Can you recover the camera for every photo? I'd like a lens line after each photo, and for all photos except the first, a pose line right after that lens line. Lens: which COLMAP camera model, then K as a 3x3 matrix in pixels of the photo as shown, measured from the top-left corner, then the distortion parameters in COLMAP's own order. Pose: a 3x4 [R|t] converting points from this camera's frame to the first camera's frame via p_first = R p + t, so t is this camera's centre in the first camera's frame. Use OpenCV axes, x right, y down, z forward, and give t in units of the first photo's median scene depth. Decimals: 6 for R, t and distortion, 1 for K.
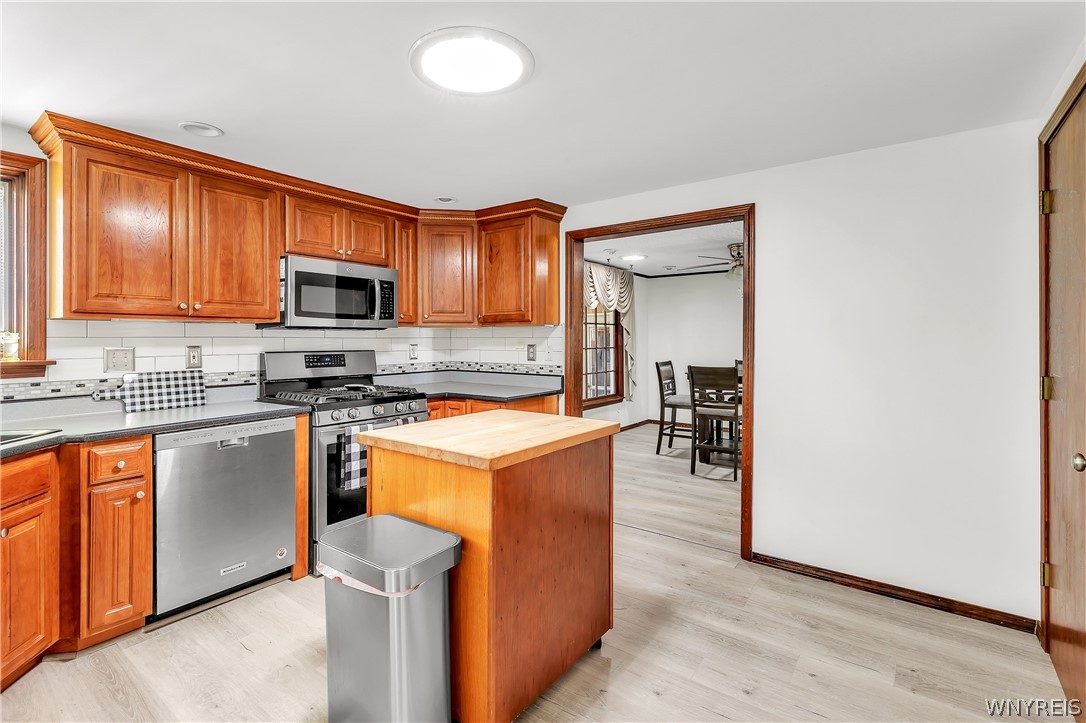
lens RADIAL K [[504.9, 0, 541.3], [0, 504.9, 339.7], [0, 0, 1]] dist [0.001461, -0.000142]
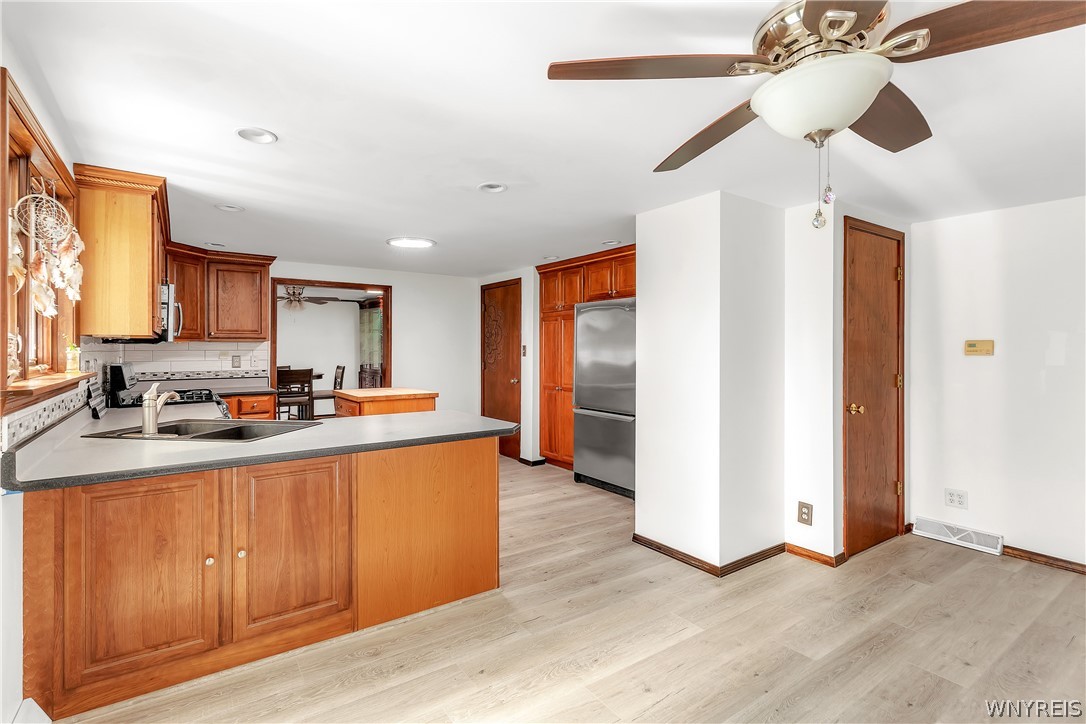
lens RADIAL K [[512.3, 0, 531.5], [0, 512.3, 350.3], [0, 0, 1]] dist [0.001842, -0.000097]
pose [[0.321051, -0.001999, 0.947060, -1.185250], [0.002953, 0.999995, 0.001110, -0.004057], [-0.947057, 0.002441, 0.321055, -0.194807]]
